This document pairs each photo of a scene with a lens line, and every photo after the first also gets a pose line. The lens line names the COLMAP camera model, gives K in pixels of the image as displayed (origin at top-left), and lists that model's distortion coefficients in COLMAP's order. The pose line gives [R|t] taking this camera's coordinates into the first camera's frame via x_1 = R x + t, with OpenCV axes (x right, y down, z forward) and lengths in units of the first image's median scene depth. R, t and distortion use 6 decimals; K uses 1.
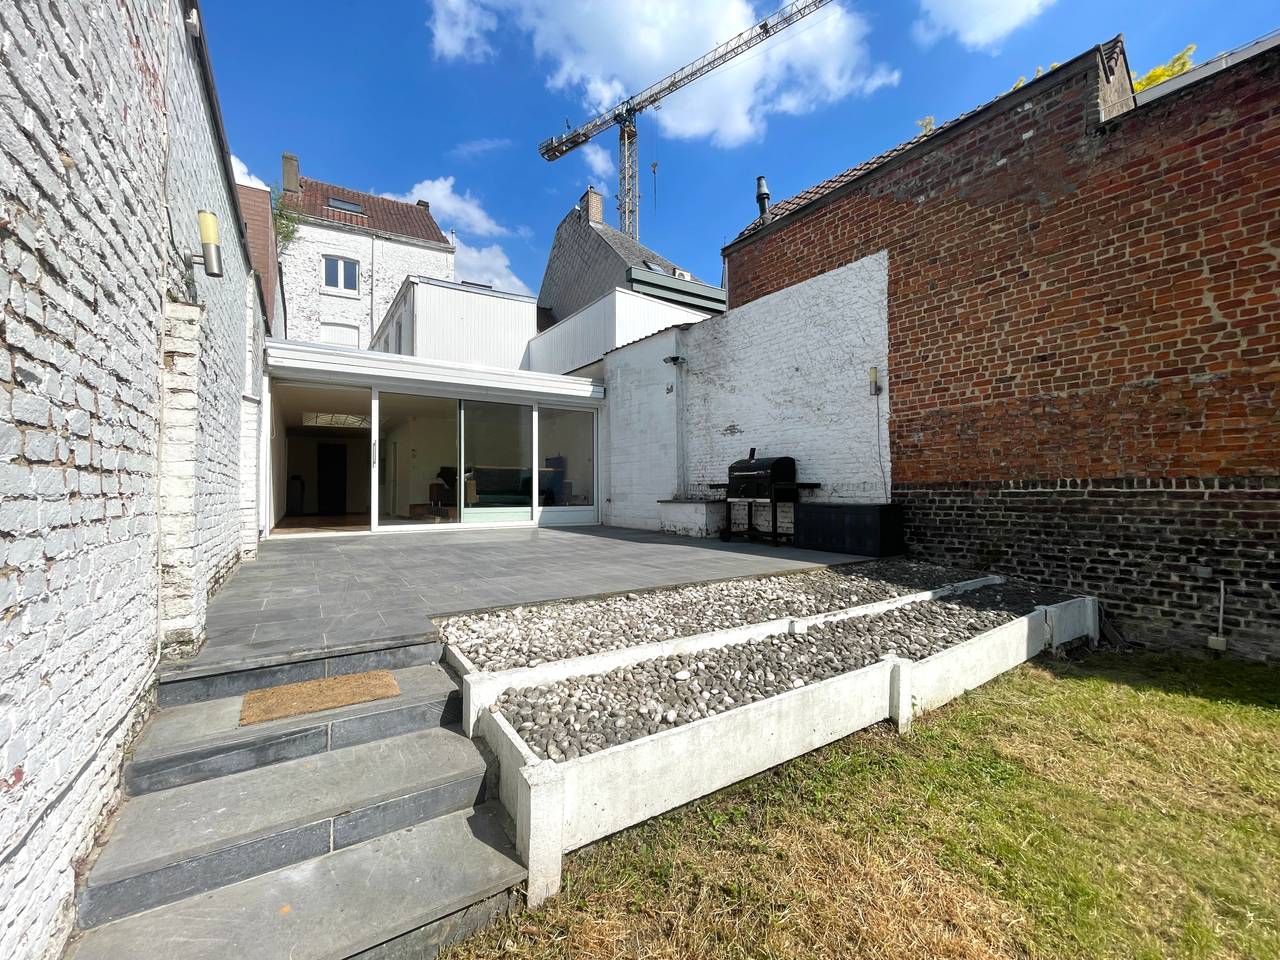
lens RADIAL K [[516.1, 0, 630.6], [0, 516.1, 481.4], [0, 0, 1]] dist [-0.003149, 0.000434]
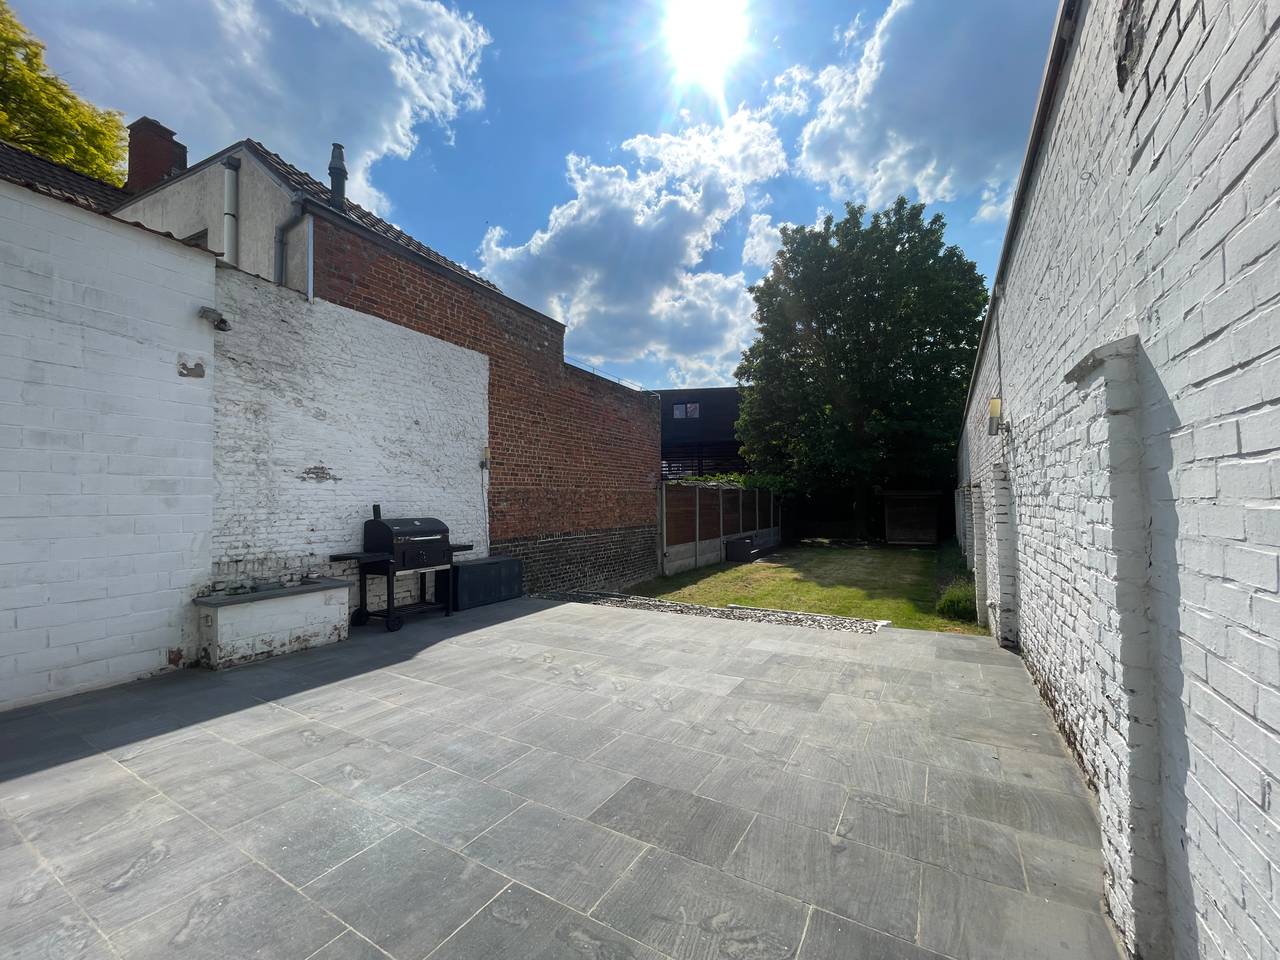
lens RADIAL K [[516.1, 0, 636.0], [0, 516.1, 487.4], [0, 0, 1]] dist [-0.003149, 0.000434]
pose [[-0.448926, 0.052095, 0.892049, -0.584135], [0.013695, 0.998583, -0.051424, -0.041655], [-0.893464, -0.010869, -0.449004, 0.922023]]
